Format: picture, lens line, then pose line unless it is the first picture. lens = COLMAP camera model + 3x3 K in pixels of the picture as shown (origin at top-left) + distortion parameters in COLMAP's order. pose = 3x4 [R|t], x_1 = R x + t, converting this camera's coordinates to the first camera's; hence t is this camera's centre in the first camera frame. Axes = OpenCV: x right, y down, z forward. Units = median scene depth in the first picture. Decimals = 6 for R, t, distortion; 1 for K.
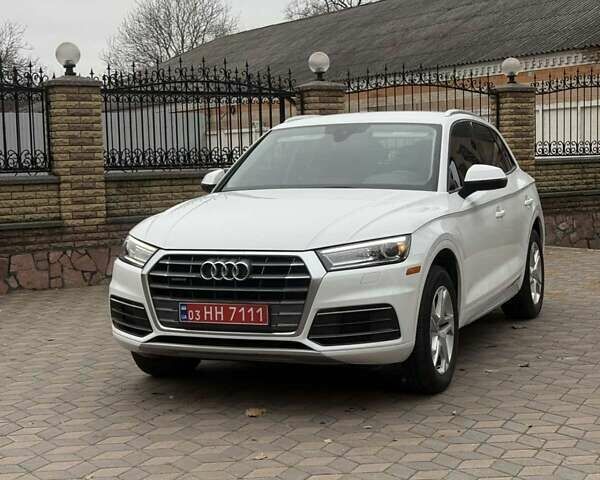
lens RADIAL K [[1104.4, 0, 300.0], [0, 1104.4, 240.0], [0, 0, 1]] dist [0.149259, 0.125583]
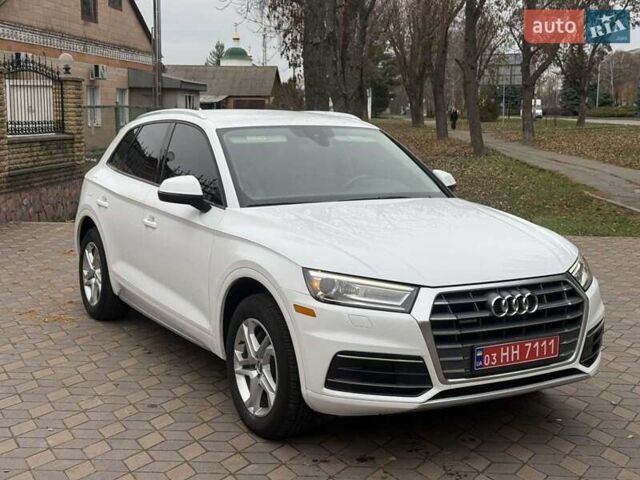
lens RADIAL K [[883.7, 0, 320.0], [0, 883.7, 240.0], [0, 0, 1]] dist [0.152977, -0.095398]
pose [[0.602328, -0.080867, 0.794142, -0.675996], [0.033586, 0.996542, 0.076003, -0.078051], [-0.797542, -0.019107, 0.602961, 0.637351]]
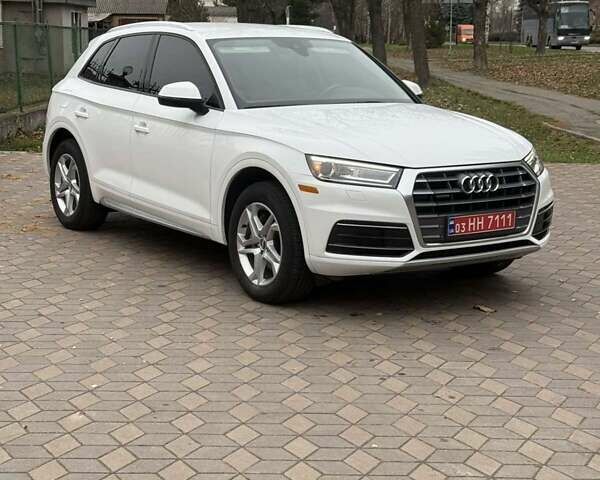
lens RADIAL K [[1104.4, 0, 300.0], [0, 1104.4, 240.0], [0, 0, 1]] dist [0.149259, 0.125583]
pose [[0.544159, -0.116056, 0.830916, -0.990188], [0.035096, 0.992668, 0.115664, -0.045586], [-0.838248, -0.033778, 0.544242, 0.511176]]
